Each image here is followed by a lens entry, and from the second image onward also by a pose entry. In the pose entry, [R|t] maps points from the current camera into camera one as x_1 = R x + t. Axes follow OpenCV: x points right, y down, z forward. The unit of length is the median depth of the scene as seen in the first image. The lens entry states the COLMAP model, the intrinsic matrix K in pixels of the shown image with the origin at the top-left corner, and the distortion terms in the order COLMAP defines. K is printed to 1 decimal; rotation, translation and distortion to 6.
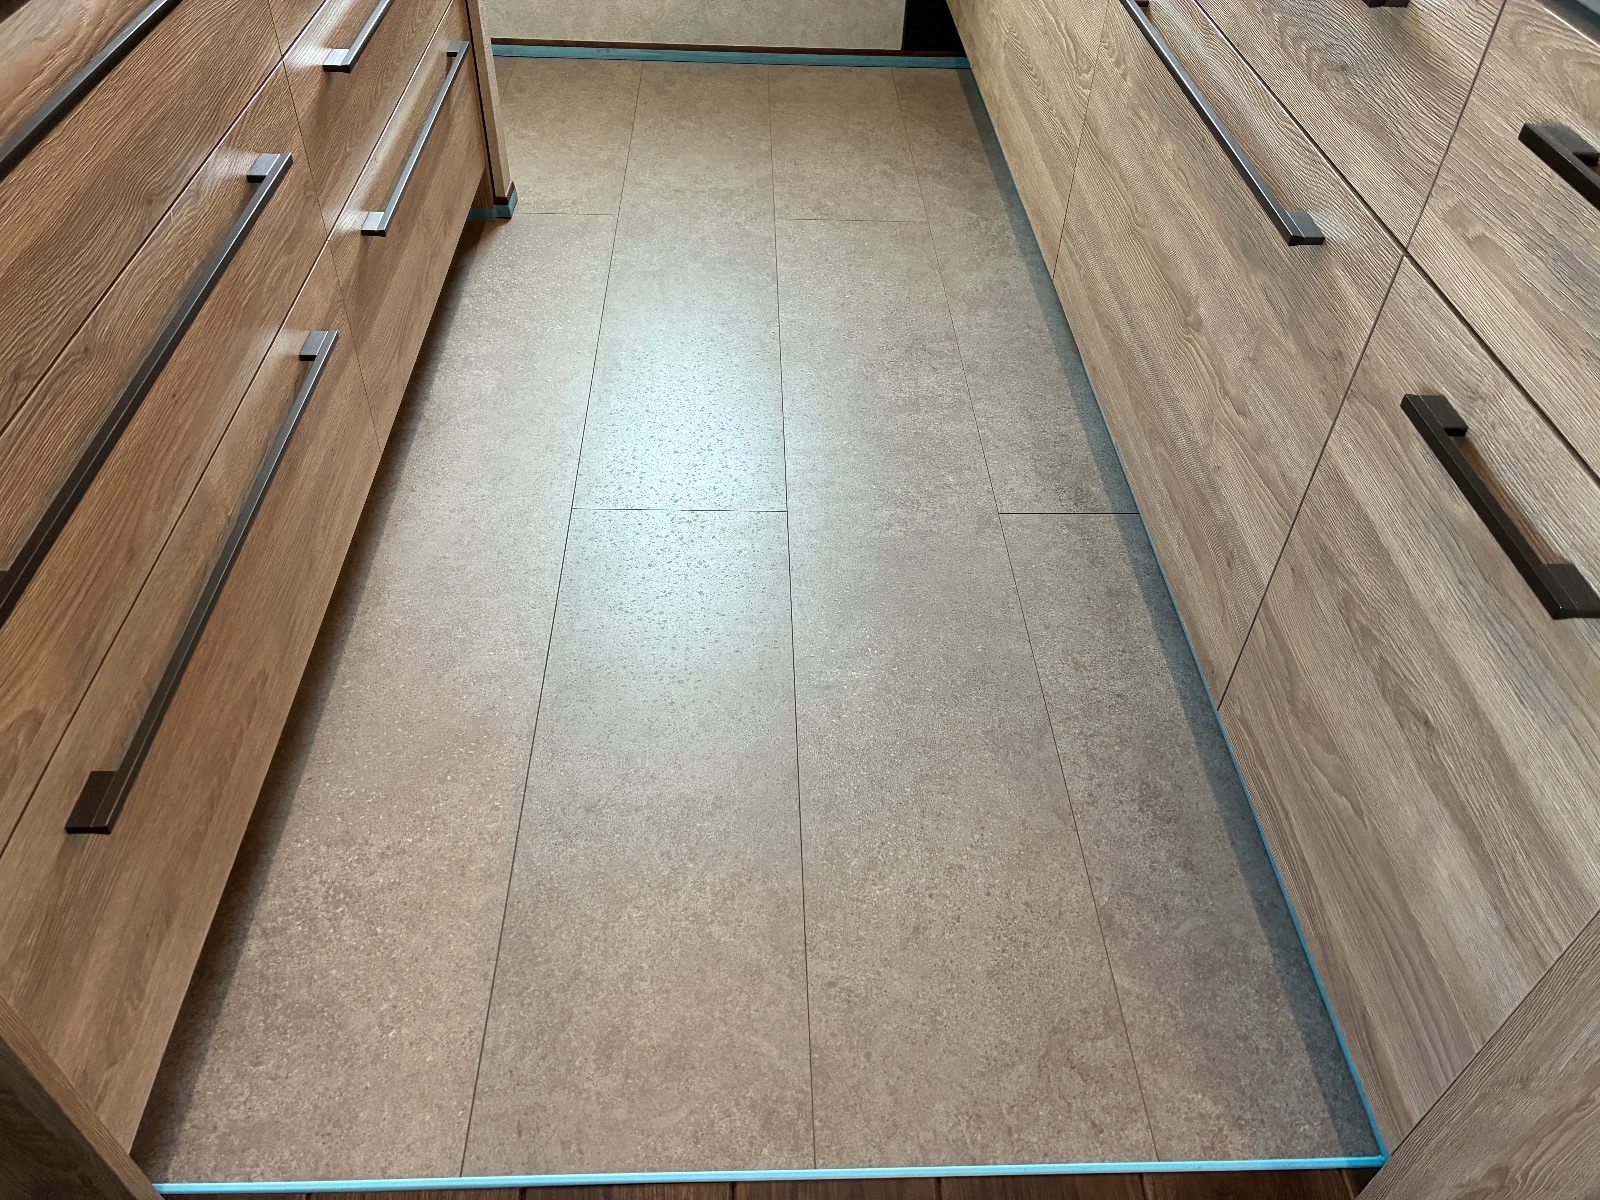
lens RADIAL K [[1237.7, 0, 803.6], [0, 1237.7, 603.7], [0, 0, 1]] dist [0.093082, -0.143922]
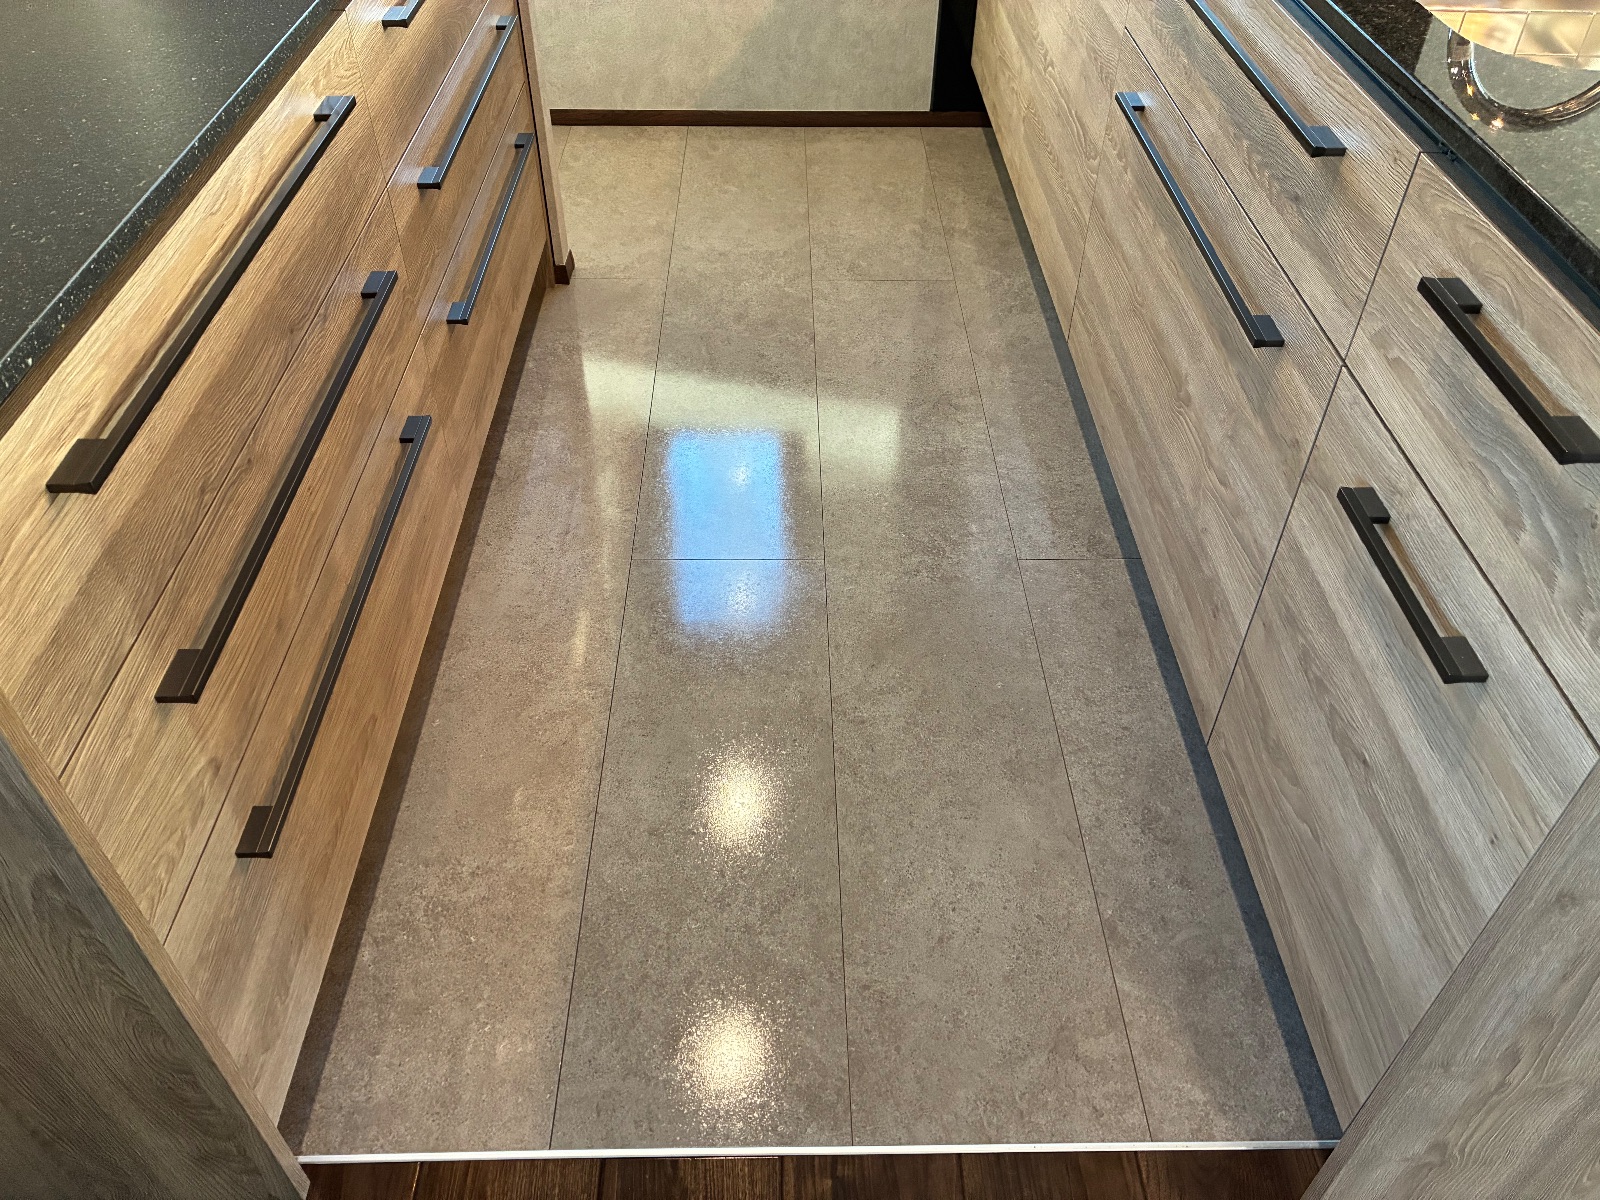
lens RADIAL K [[1237.7, 0, 803.6], [0, 1237.7, 603.7], [0, 0, 1]] dist [0.093082, -0.143922]
pose [[0.999418, -0.008455, -0.033060, 0.006307], [0.008064, 0.999896, -0.011918, -0.034290], [0.033157, 0.011645, 0.999382, -0.154387]]
